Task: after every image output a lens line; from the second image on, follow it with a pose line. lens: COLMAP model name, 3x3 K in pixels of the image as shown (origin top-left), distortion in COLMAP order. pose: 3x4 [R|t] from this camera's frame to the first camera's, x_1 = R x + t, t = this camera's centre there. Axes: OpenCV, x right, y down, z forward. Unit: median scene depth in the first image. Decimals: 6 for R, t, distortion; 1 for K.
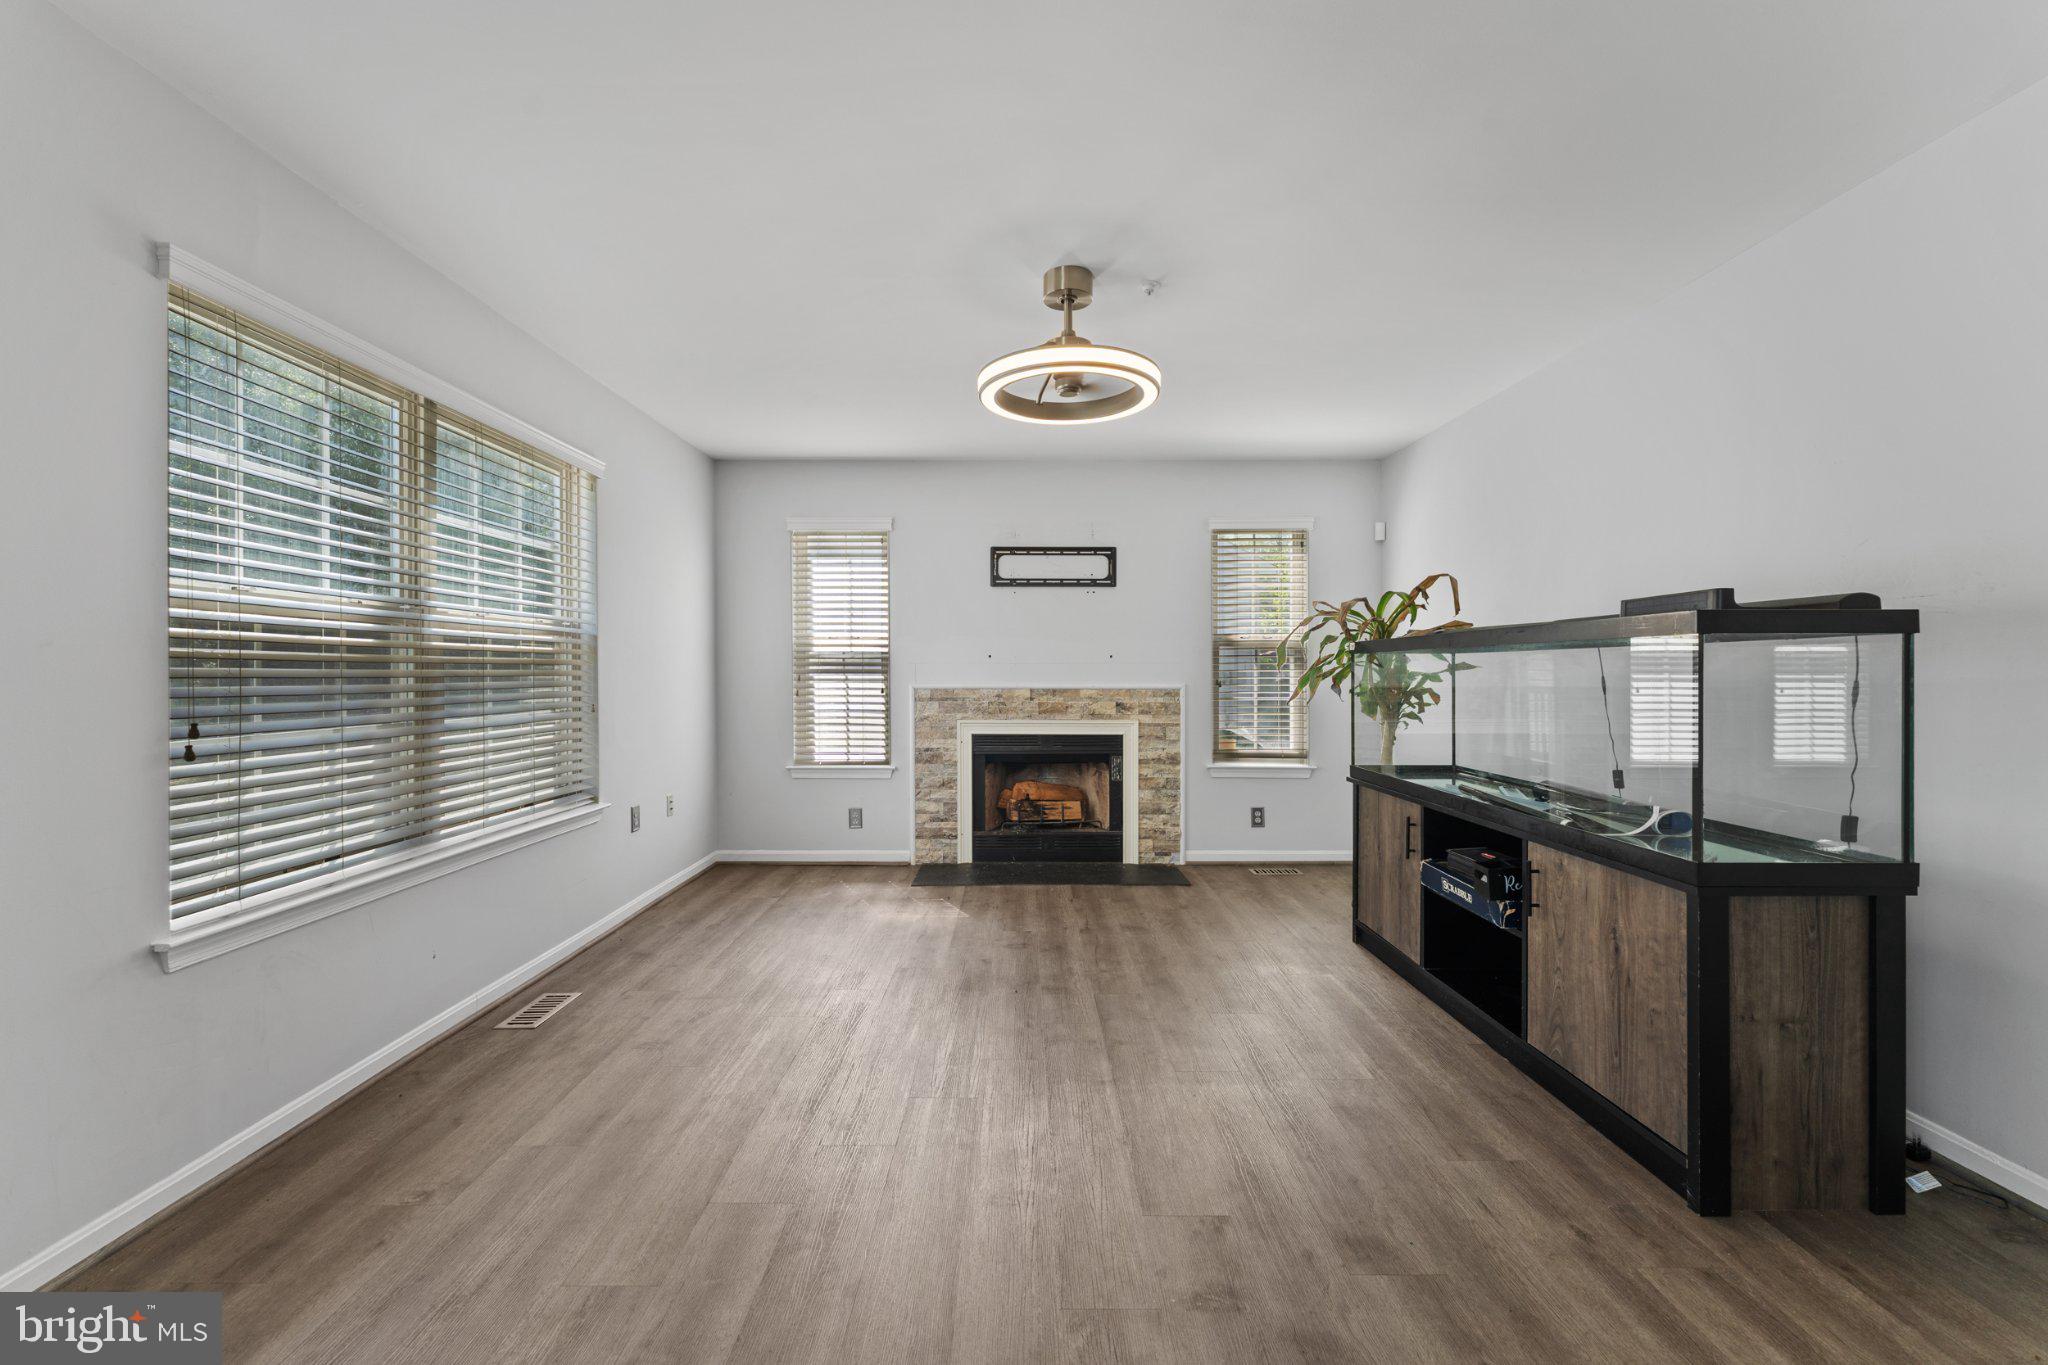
lens RADIAL K [[819.1, 0, 1029.3], [0, 819.1, 672.7], [0, 0, 1]] dist [0.002590, -0.001294]
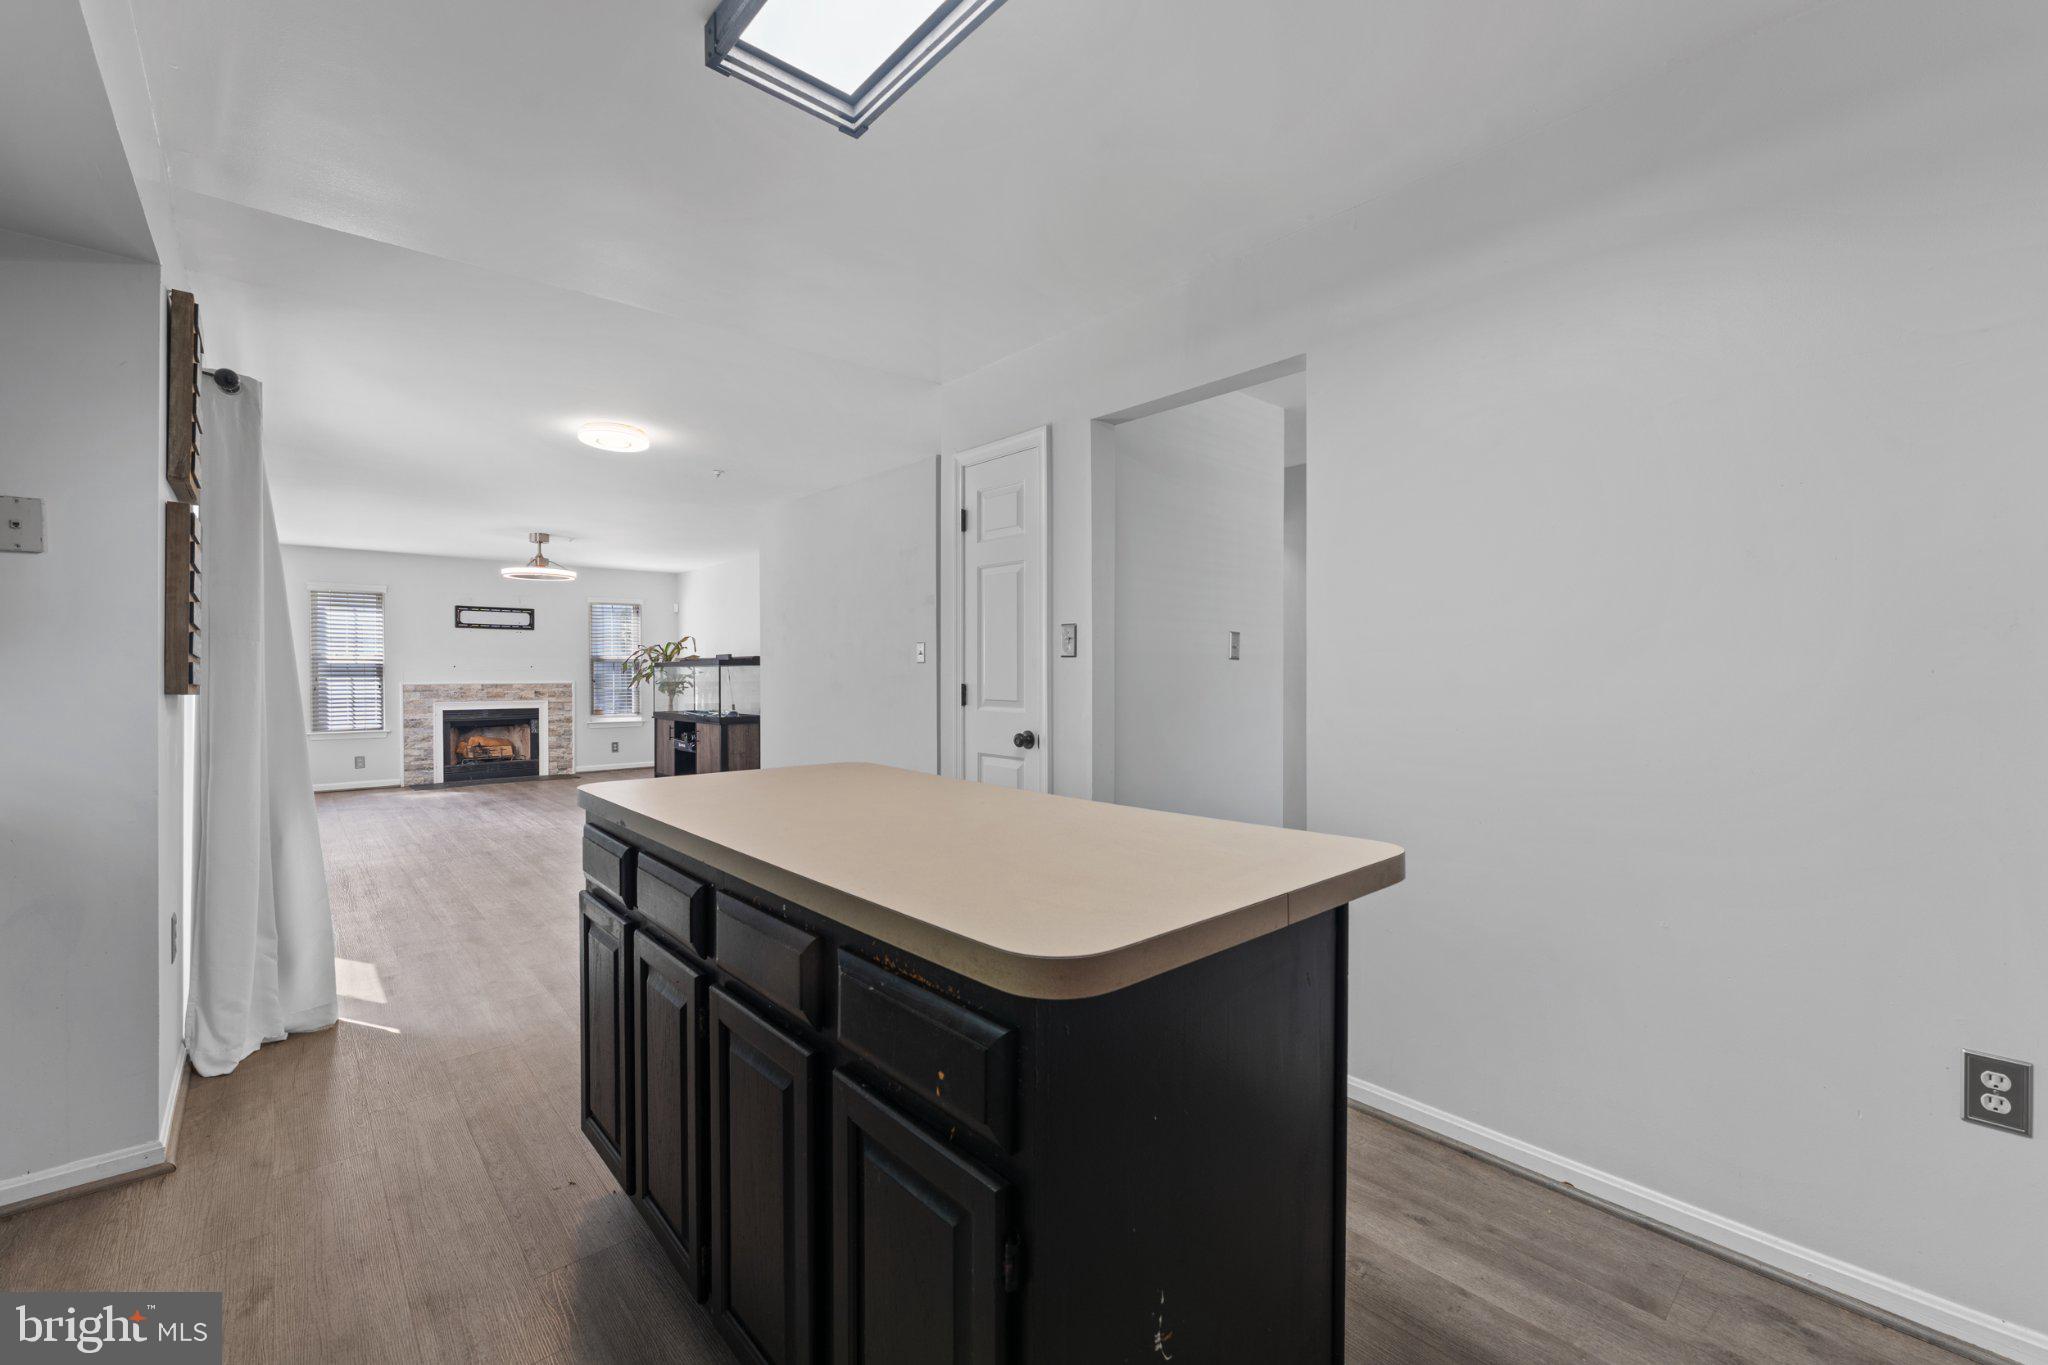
lens RADIAL K [[819.1, 0, 1004.4], [0, 819.1, 675.5], [0, 0, 1]] dist [0.002590, -0.001294]
pose [[0.760617, -0.003804, 0.649190, -0.339387], [0.004456, 0.999990, 0.000639, 0.004522], [-0.649186, 0.002407, 0.760626, -1.304616]]
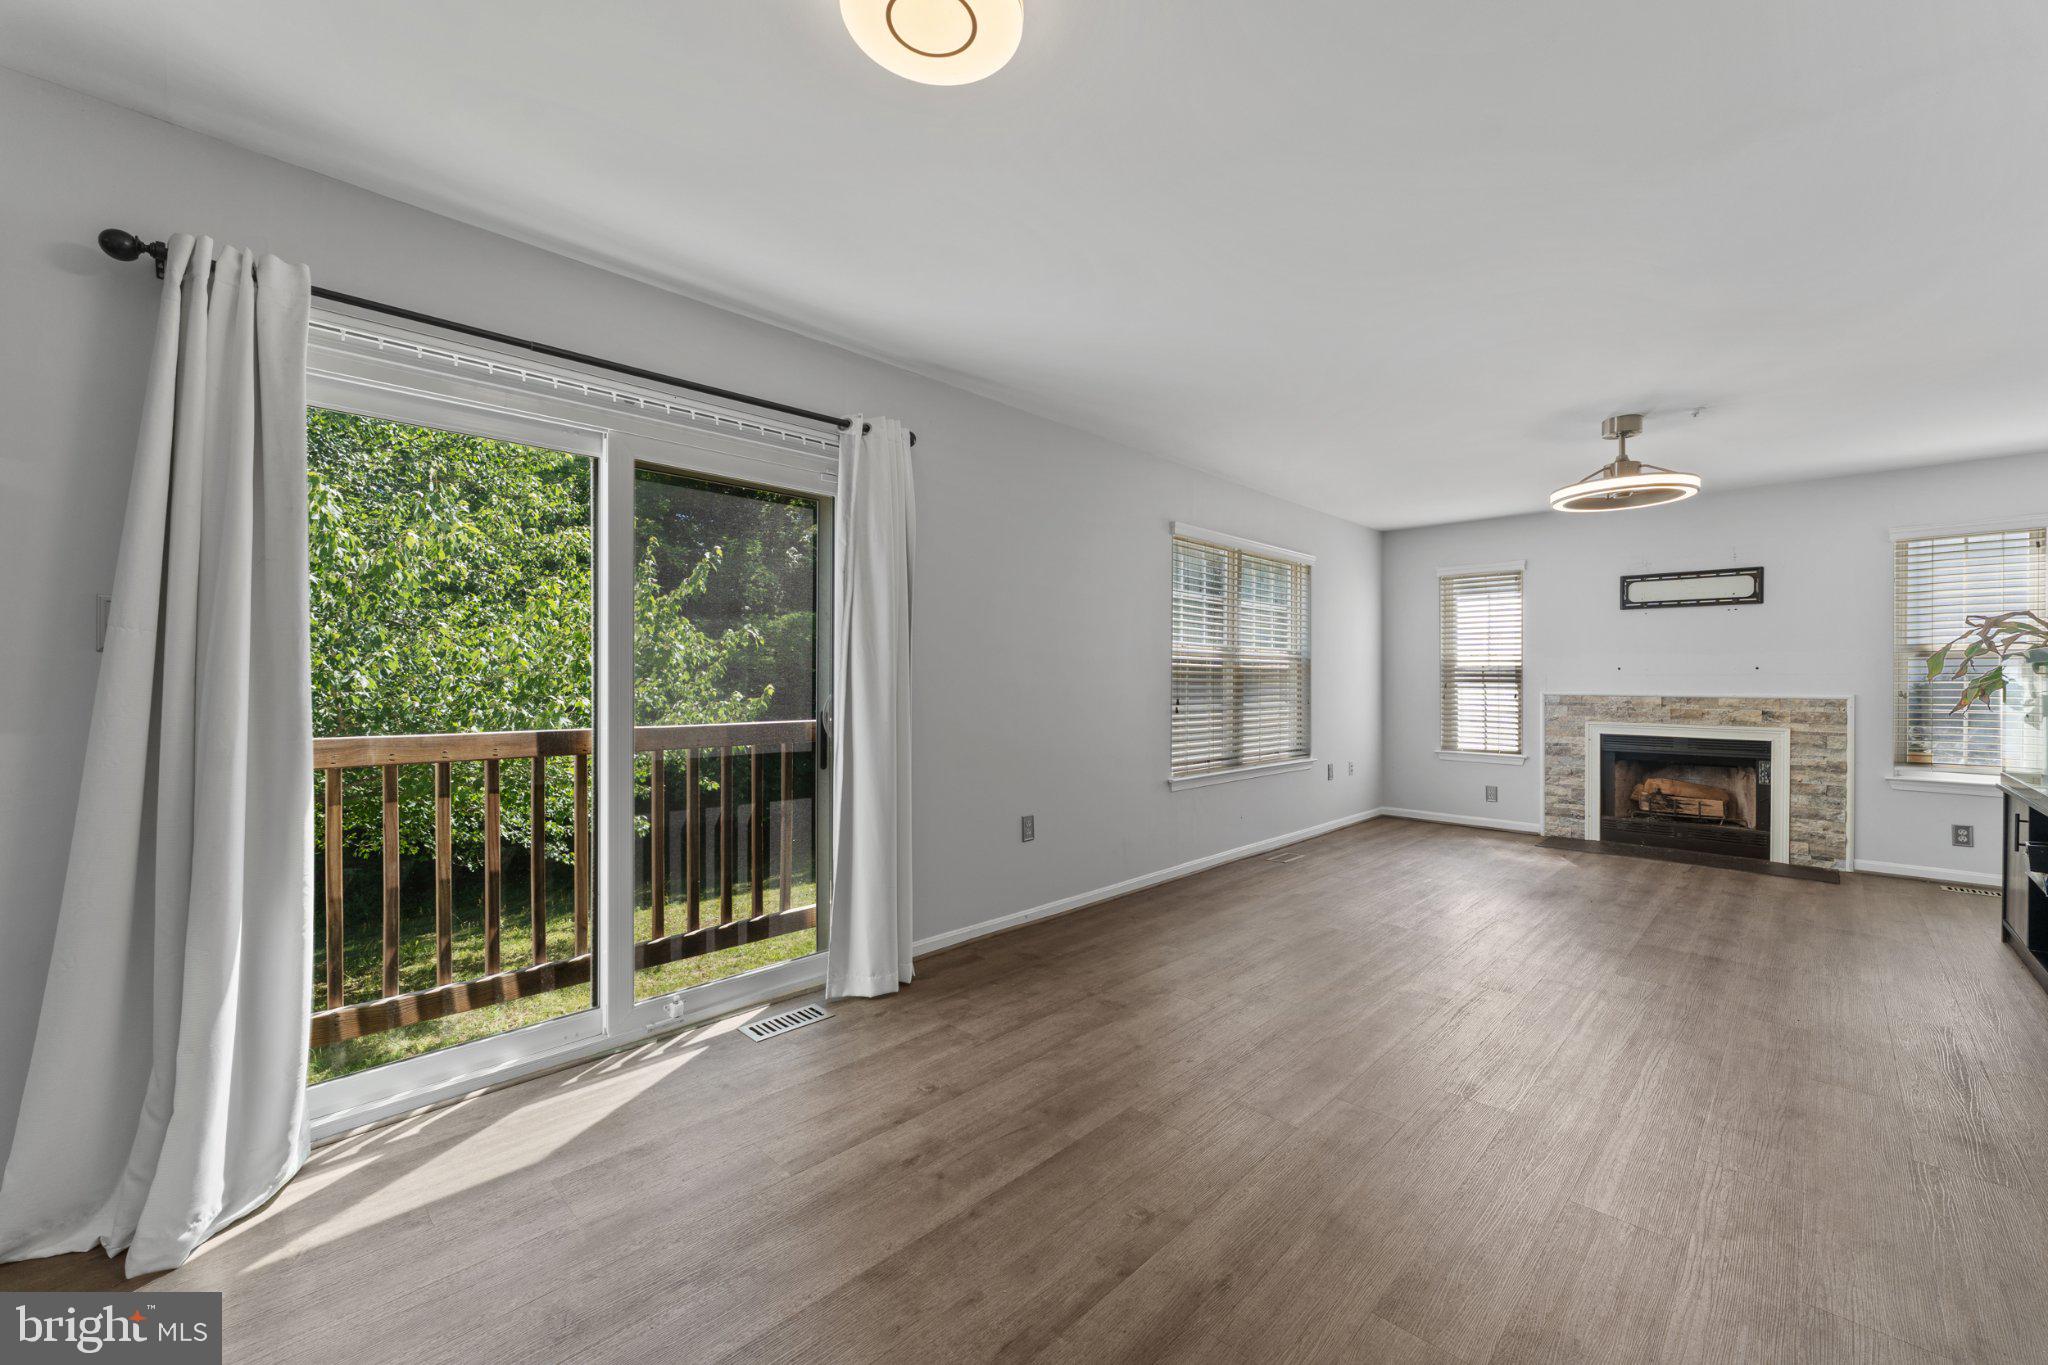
lens RADIAL K [[819.1, 0, 1023.9], [0, 819.1, 683.8], [0, 0, 1]] dist [0.002590, -0.001294]
pose [[0.710759, 0.005950, -0.703411, 0.197653], [-0.005023, 0.999982, 0.003383, 0.002328], [0.703418, 0.001129, 0.710776, -0.504785]]
